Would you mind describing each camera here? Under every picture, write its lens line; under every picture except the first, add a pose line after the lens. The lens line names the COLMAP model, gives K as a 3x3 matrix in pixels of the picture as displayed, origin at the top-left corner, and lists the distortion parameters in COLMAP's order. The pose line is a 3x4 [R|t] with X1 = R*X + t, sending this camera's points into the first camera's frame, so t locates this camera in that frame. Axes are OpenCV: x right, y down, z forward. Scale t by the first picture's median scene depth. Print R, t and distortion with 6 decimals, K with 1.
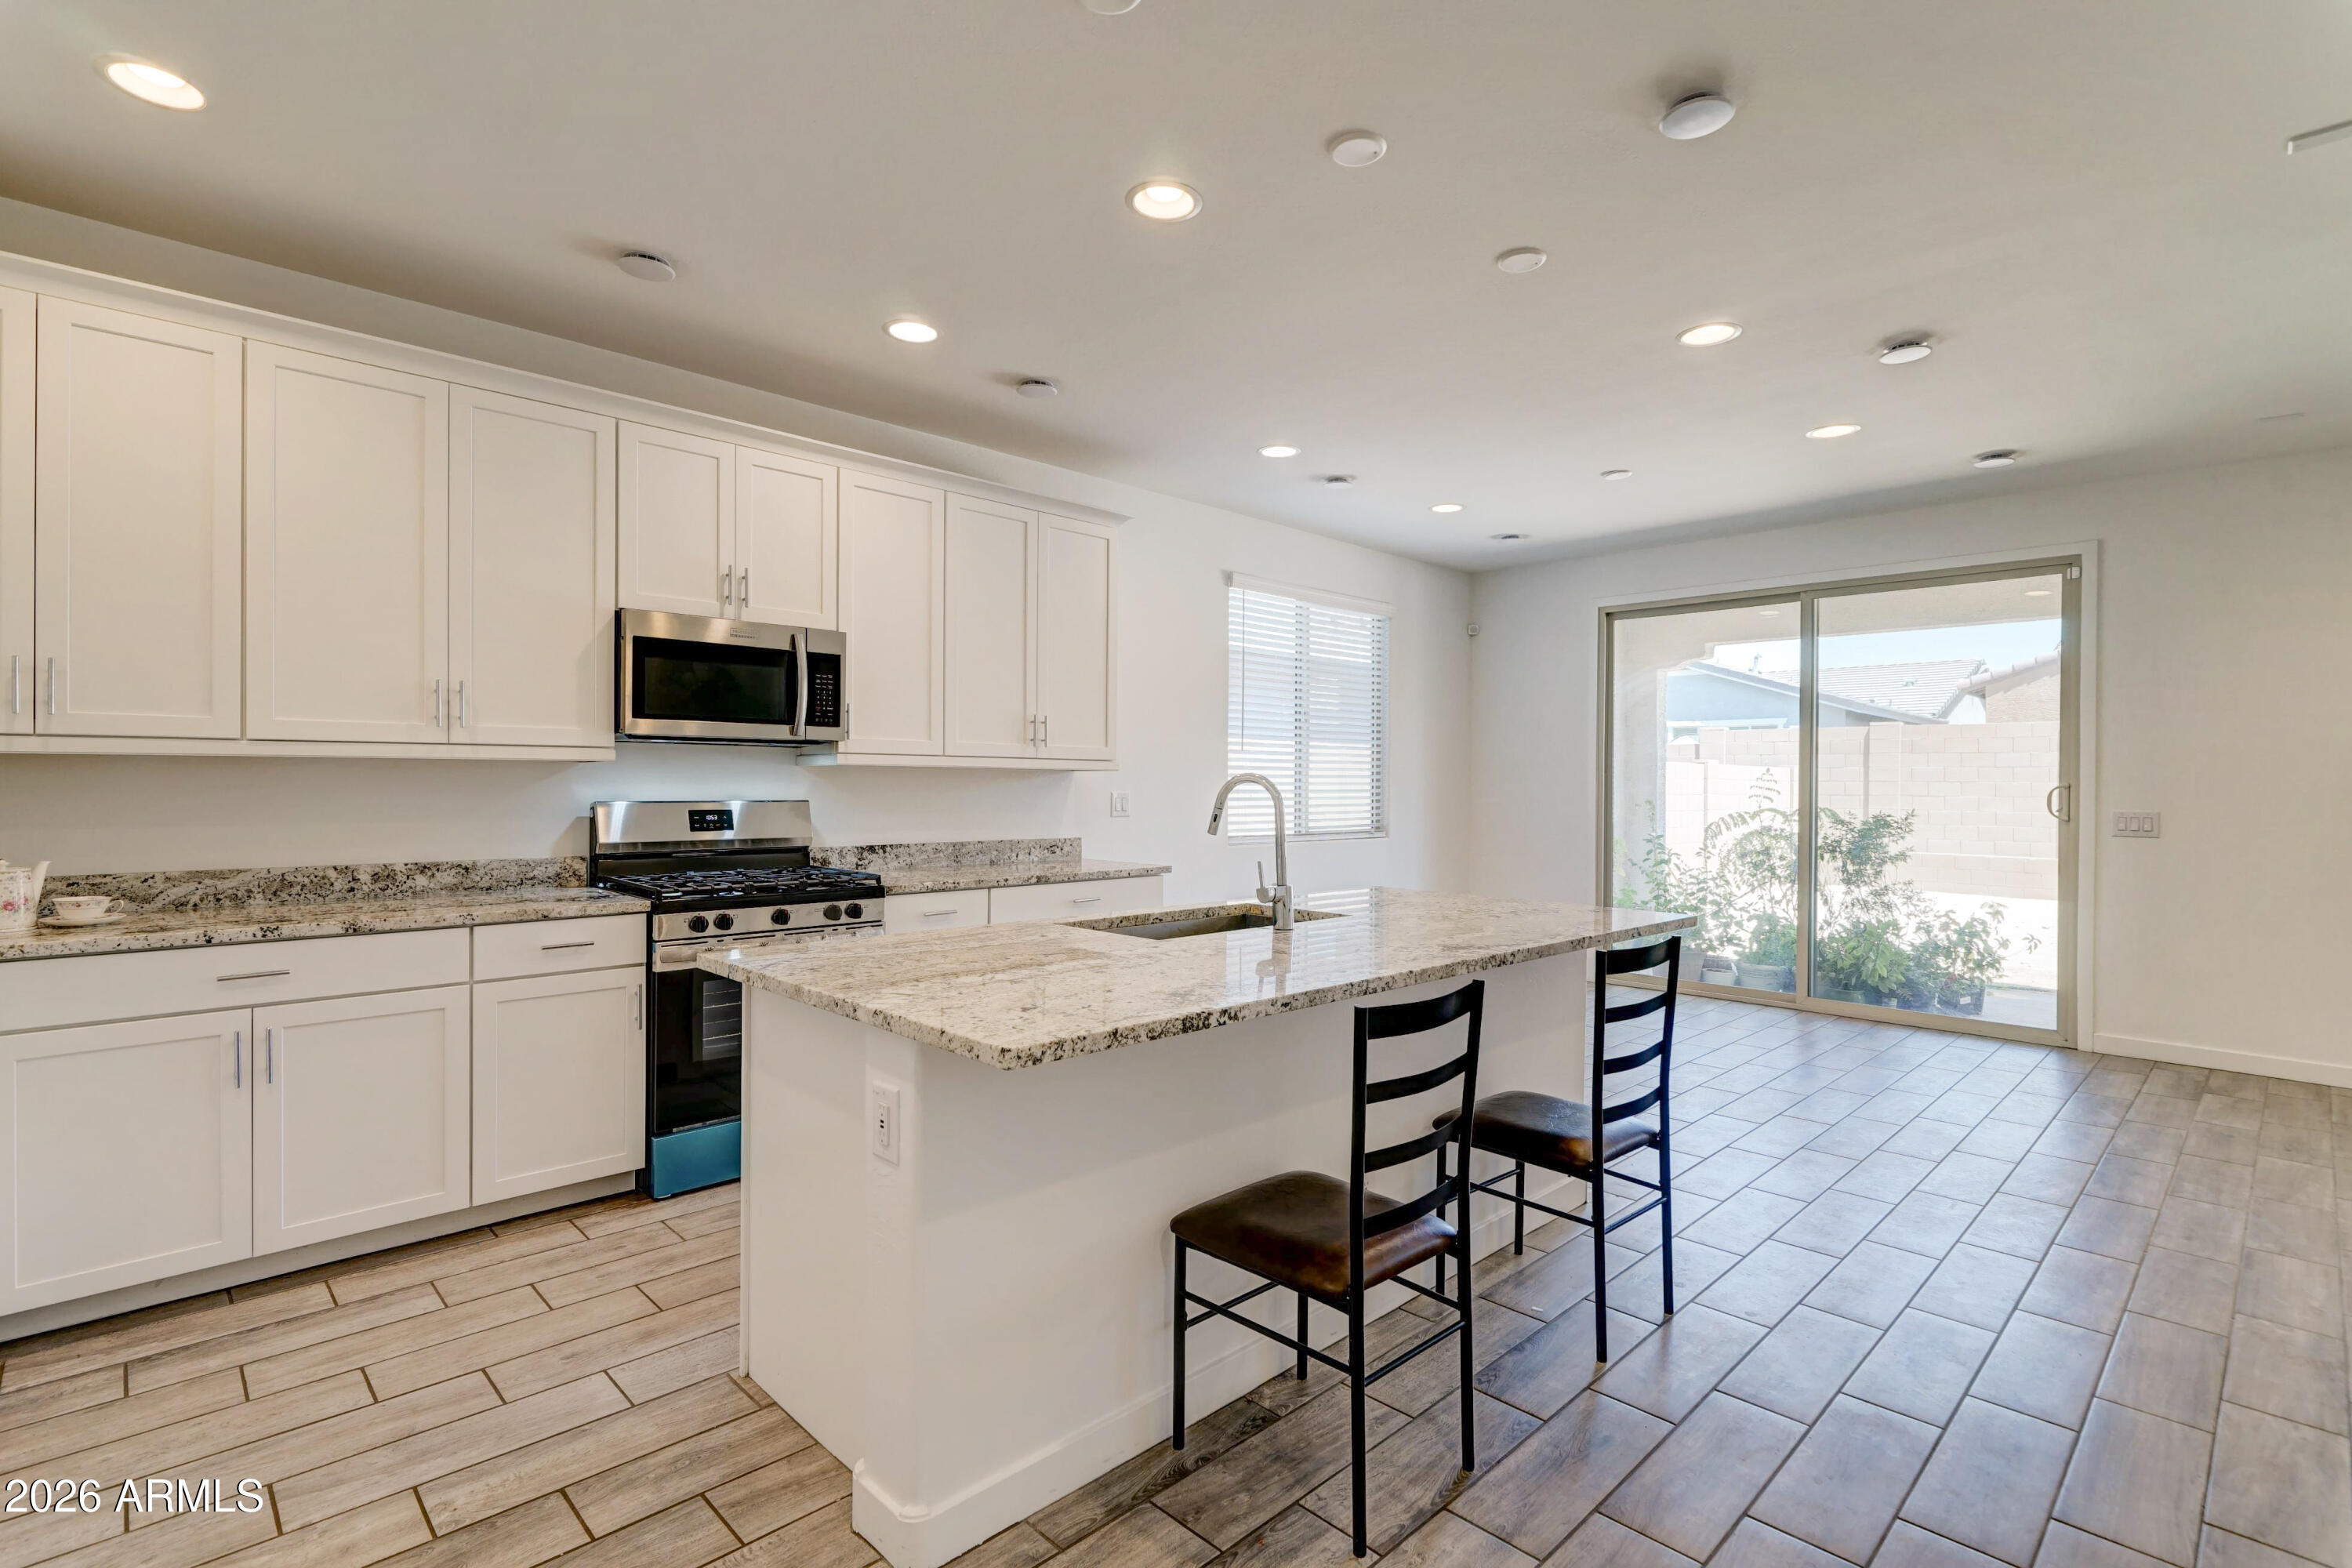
lens RADIAL K [[1087.3, 0, 1185.8], [0, 1087.3, 785.8], [0, 0, 1]] dist [0.000890, 0.000856]
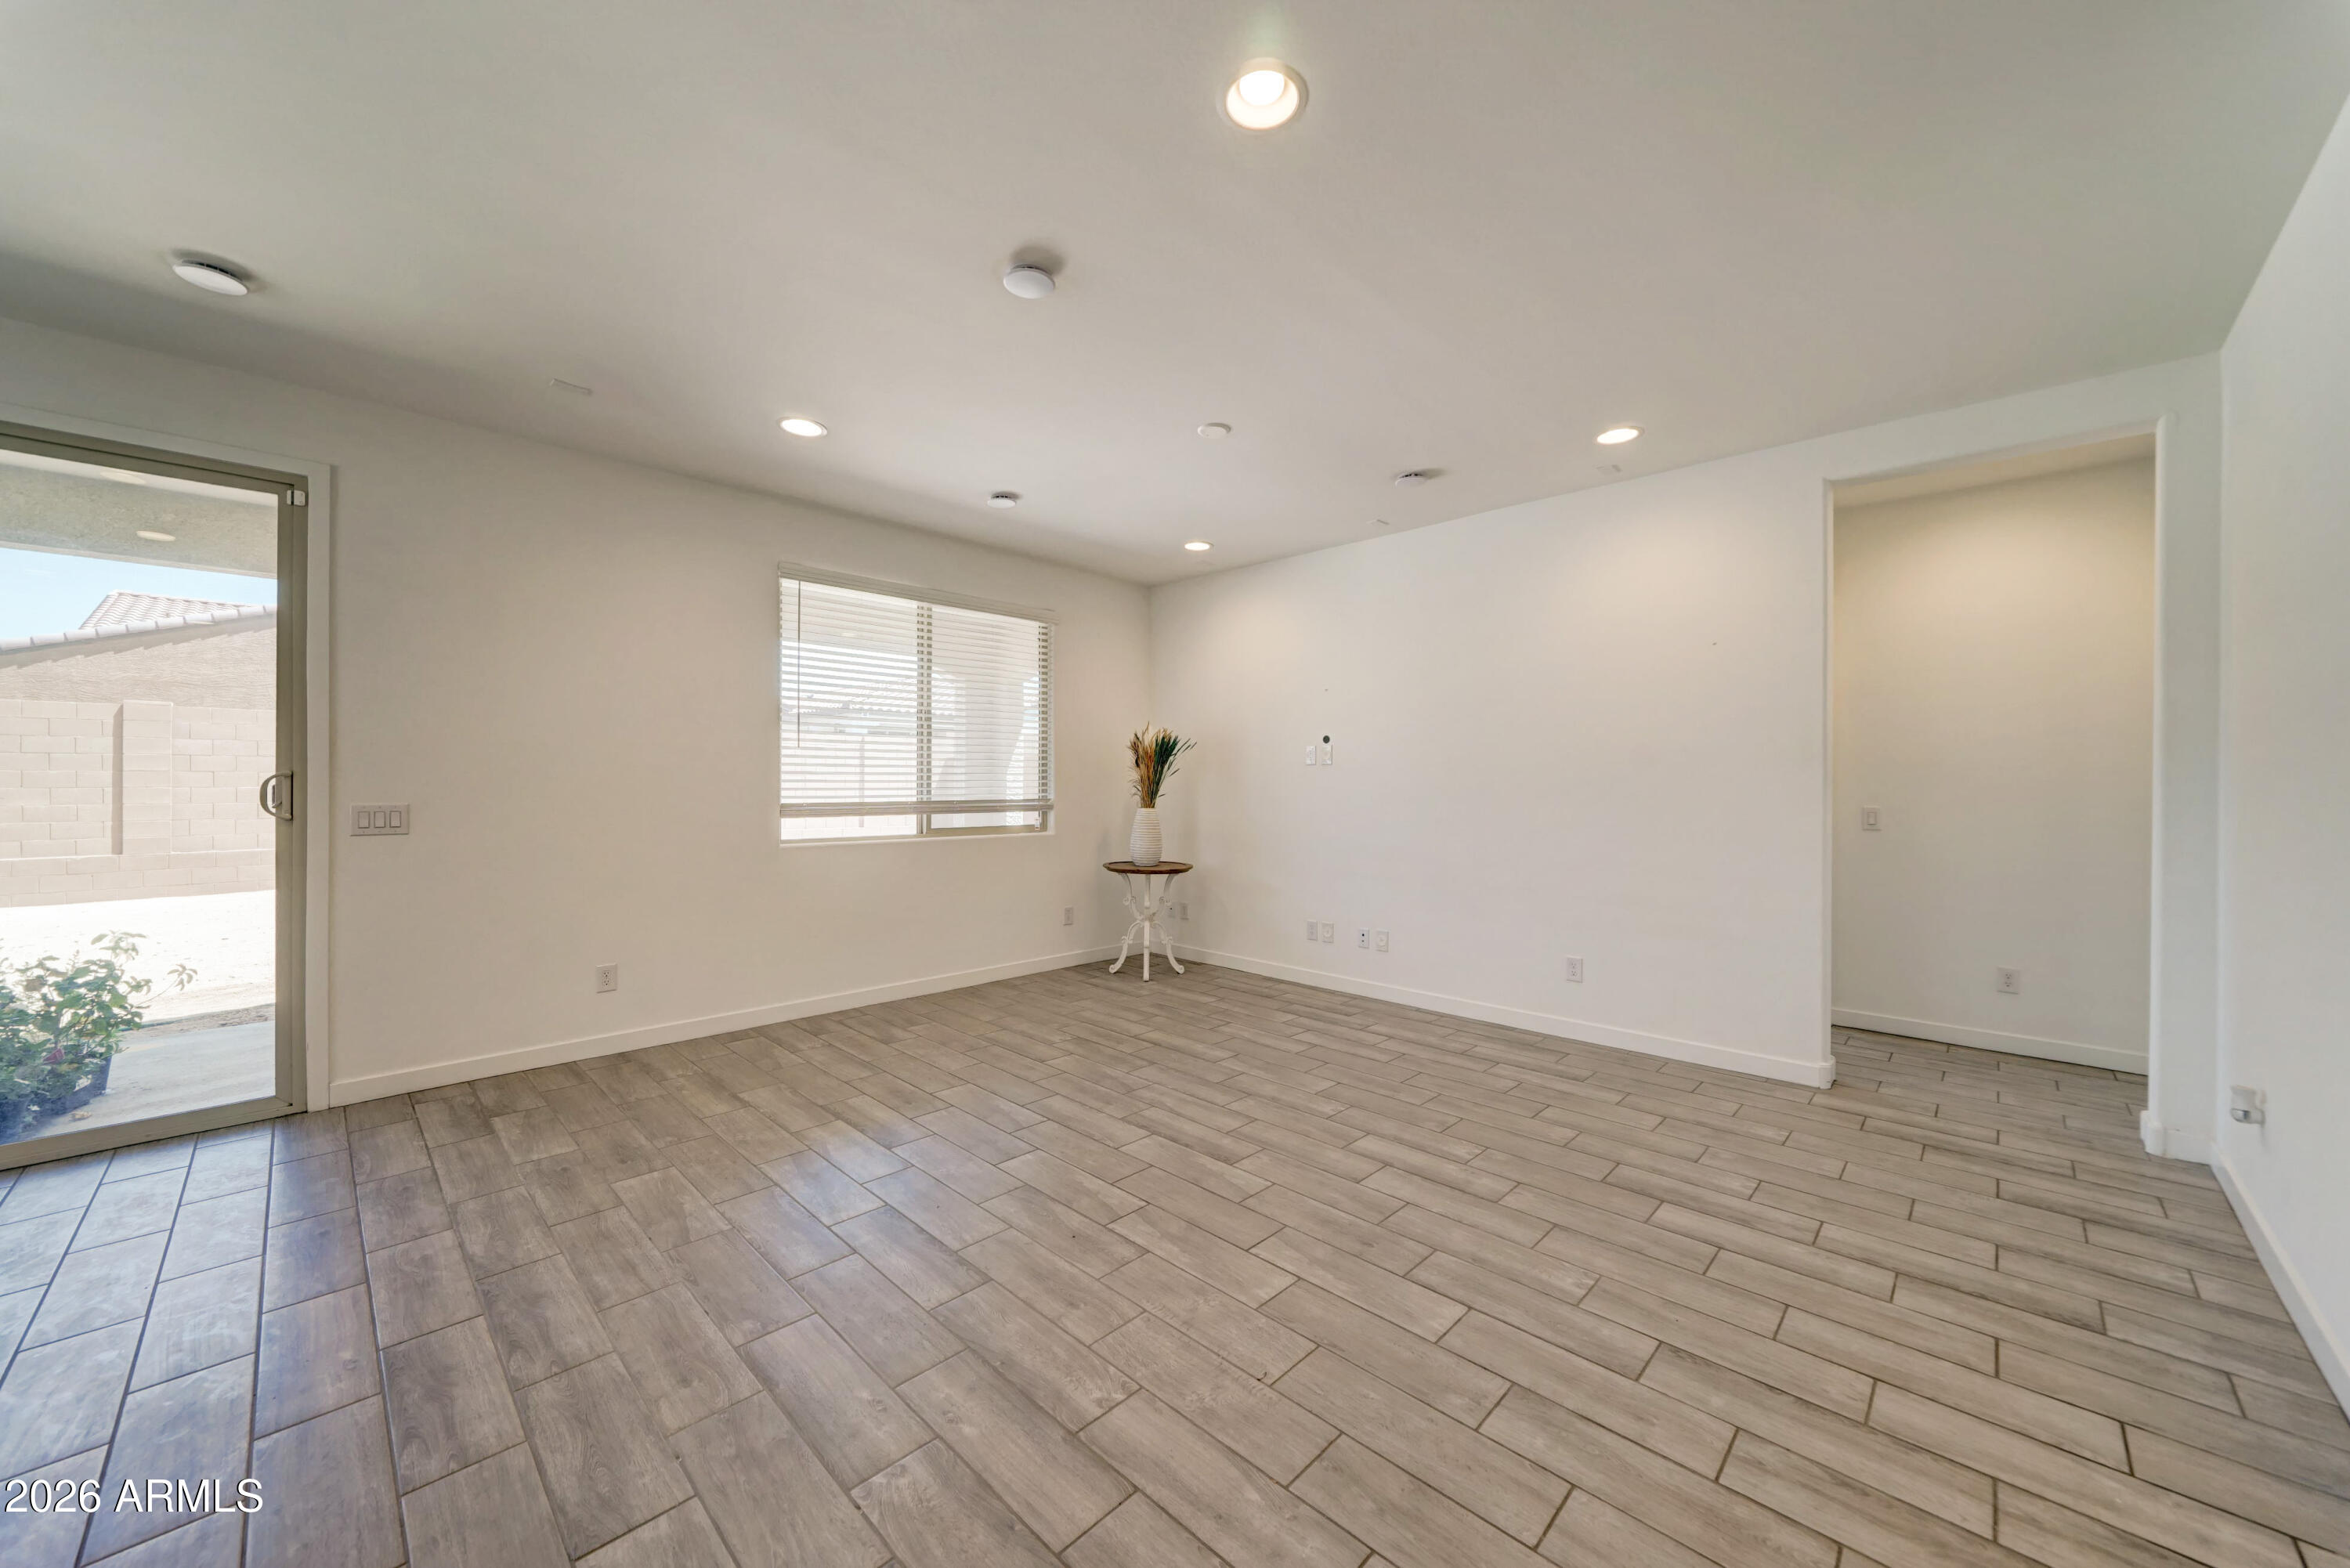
lens RADIAL K [[857.9, 0, 1179.9], [0, 857.9, 781.5], [0, 0, 1]] dist [0.000241, 0.000043]
pose [[-0.025850, -0.009274, 0.999623, 0.224071], [0.000783, 0.999956, 0.009298, 0.000317], [-0.999666, 0.001023, -0.025842, 0.459176]]
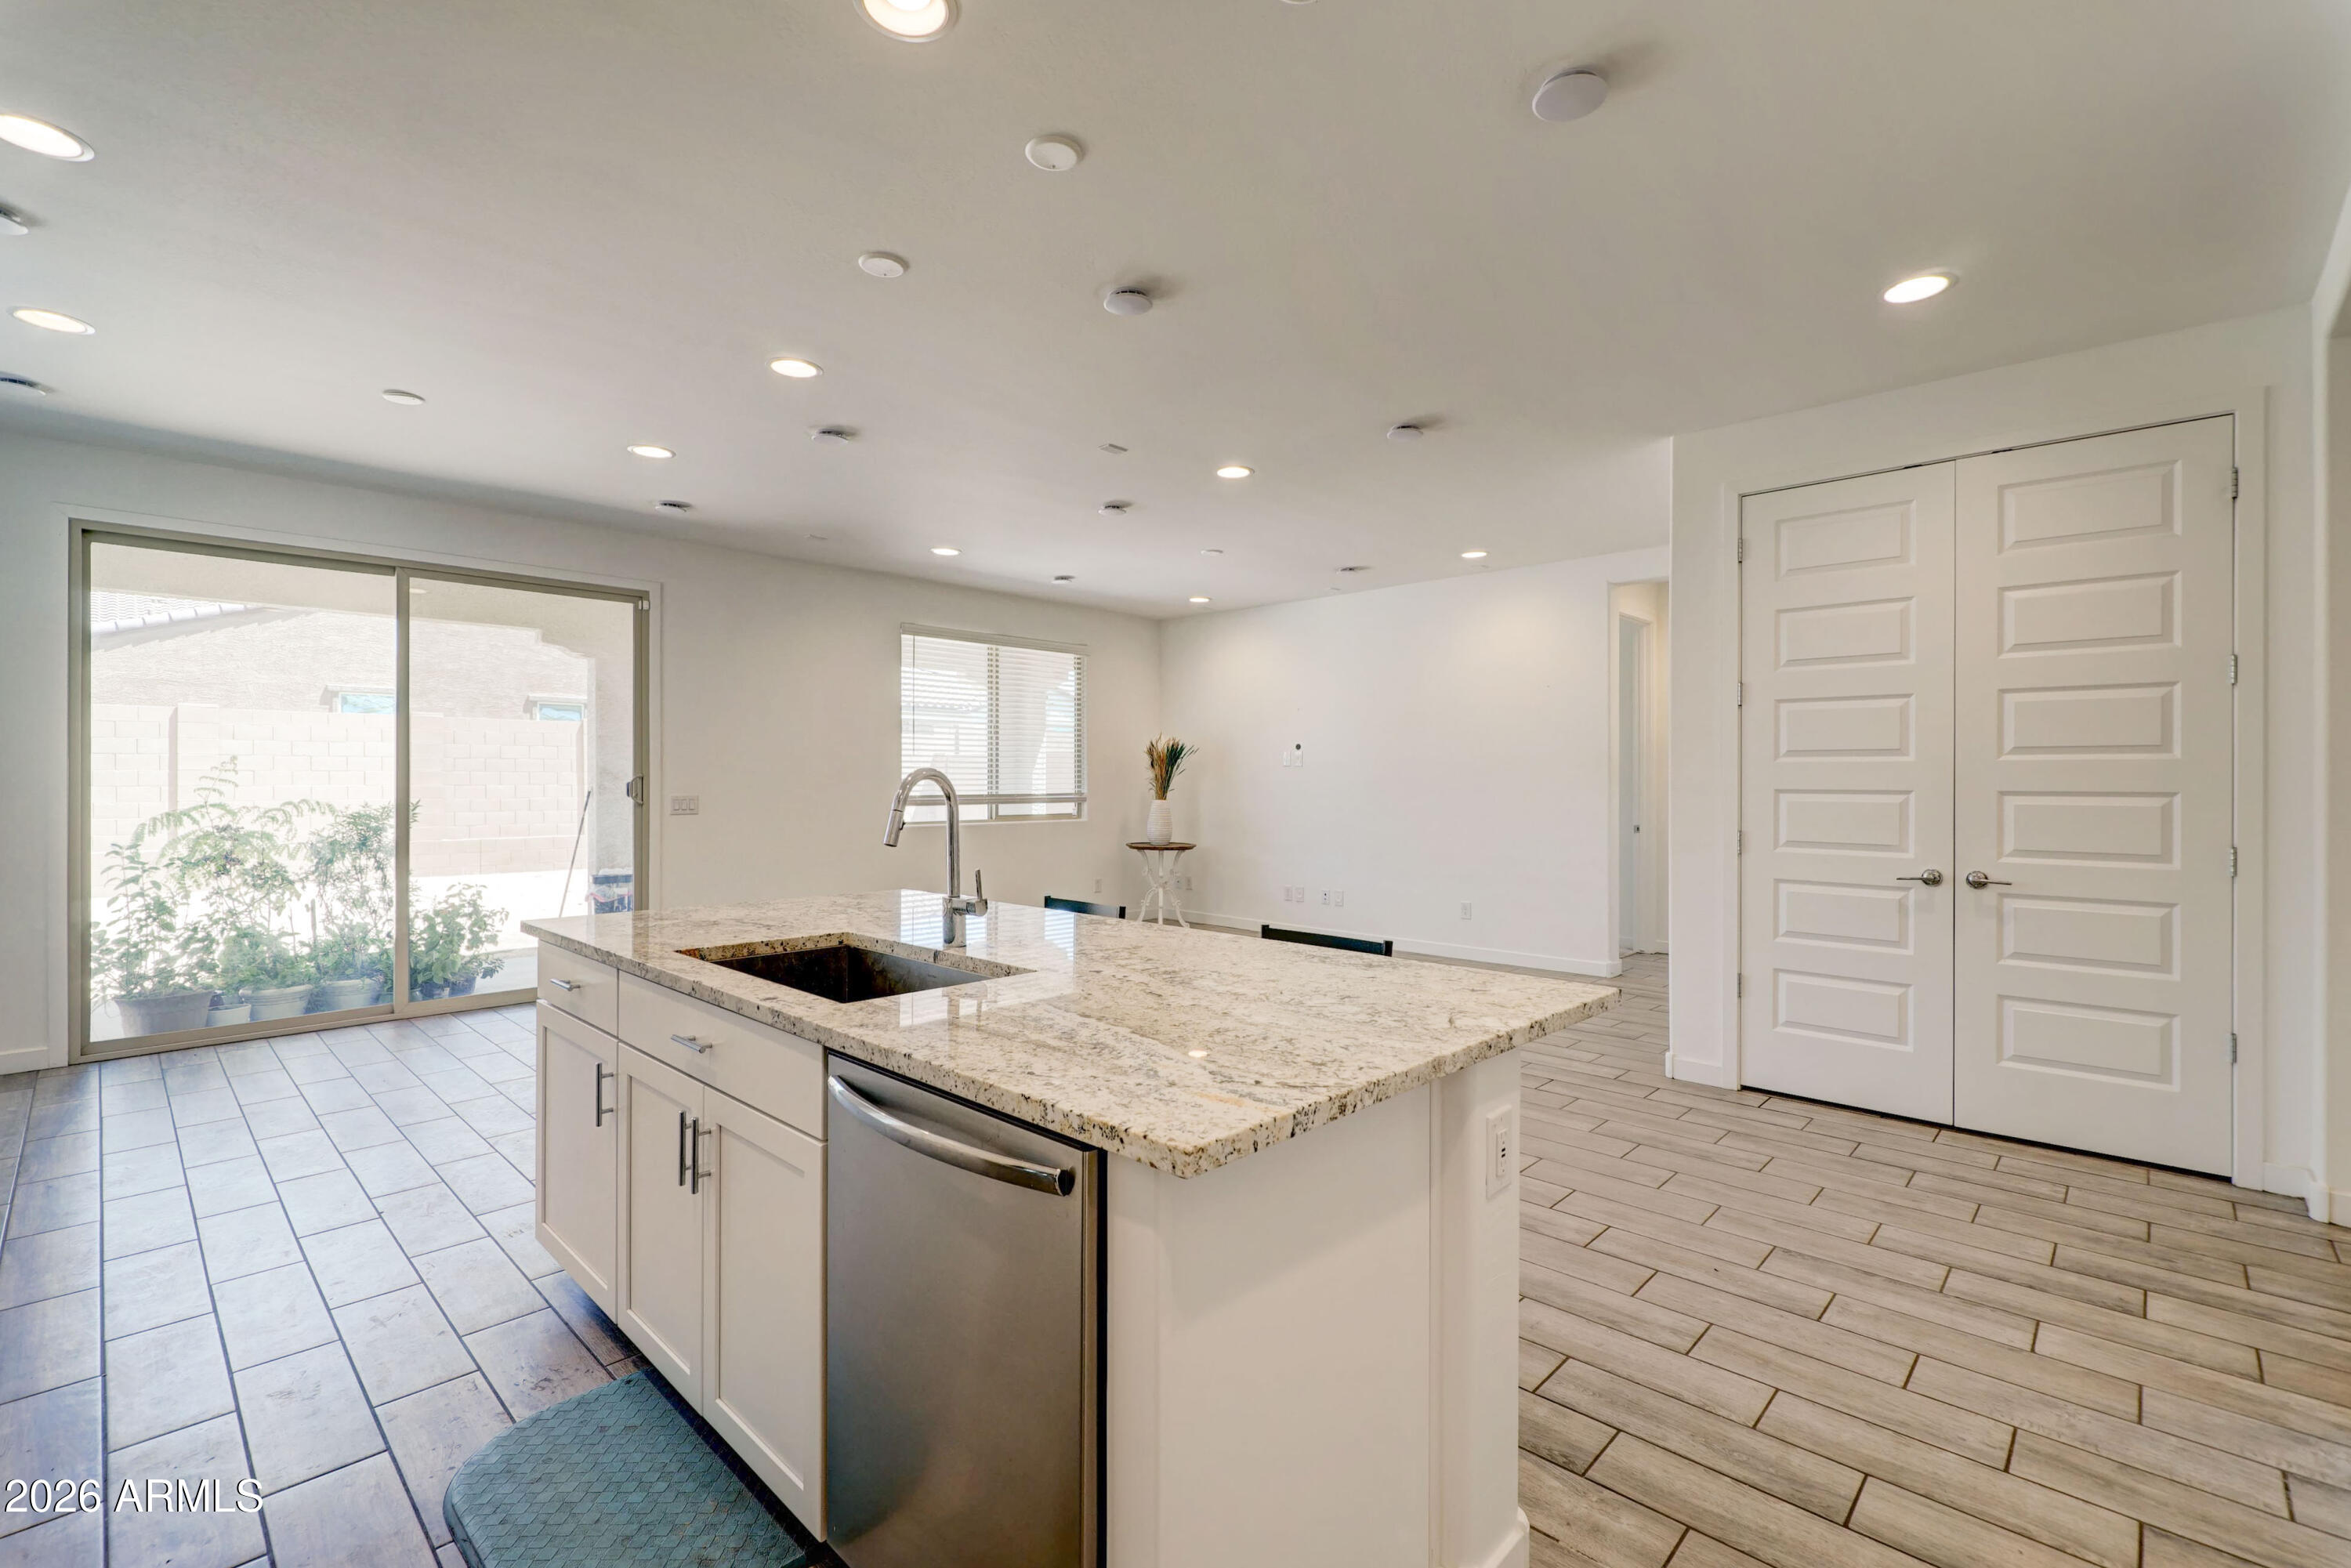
lens RADIAL K [[1040.3, 0, 1177.6], [0, 1040.3, 786.8], [0, 0, 1]] dist [0.000708, 0.000066]
pose [[-0.031190, -0.018189, 0.999348, -0.468554], [0.002744, 0.999829, 0.018283, -0.009227], [-0.999510, 0.003313, -0.031135, 0.503166]]
